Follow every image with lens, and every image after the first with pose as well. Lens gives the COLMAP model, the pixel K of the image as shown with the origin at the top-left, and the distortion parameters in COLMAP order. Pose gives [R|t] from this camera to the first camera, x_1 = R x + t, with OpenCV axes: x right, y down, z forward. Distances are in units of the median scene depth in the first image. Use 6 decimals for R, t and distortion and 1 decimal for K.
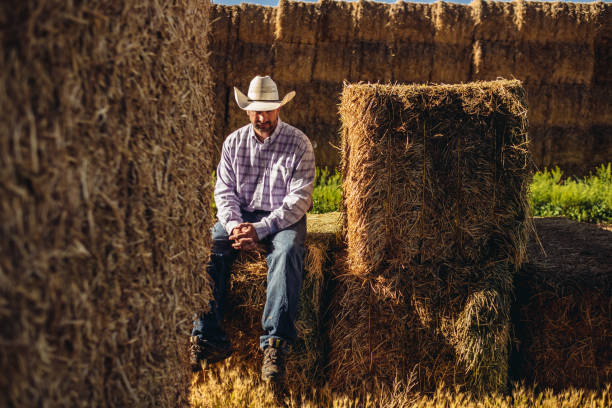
lens RADIAL K [[628.5, 0, 278.7], [0, 628.5, 185.4], [0, 0, 1]] dist [0.015014, 0.016919]
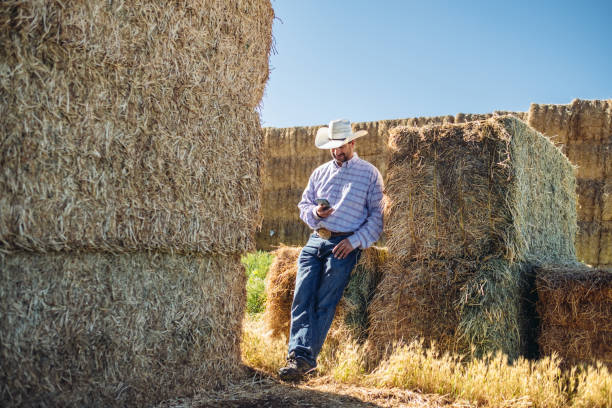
lens RADIAL K [[628.5, 0, 278.7], [0, 628.5, 185.4], [0, 0, 1]] dist [0.015014, 0.016919]
pose [[0.864794, -0.025451, -0.501481, 0.608186], [-0.078407, 0.979619, -0.184929, 0.246046], [0.495967, 0.199245, 0.845174, -0.281843]]
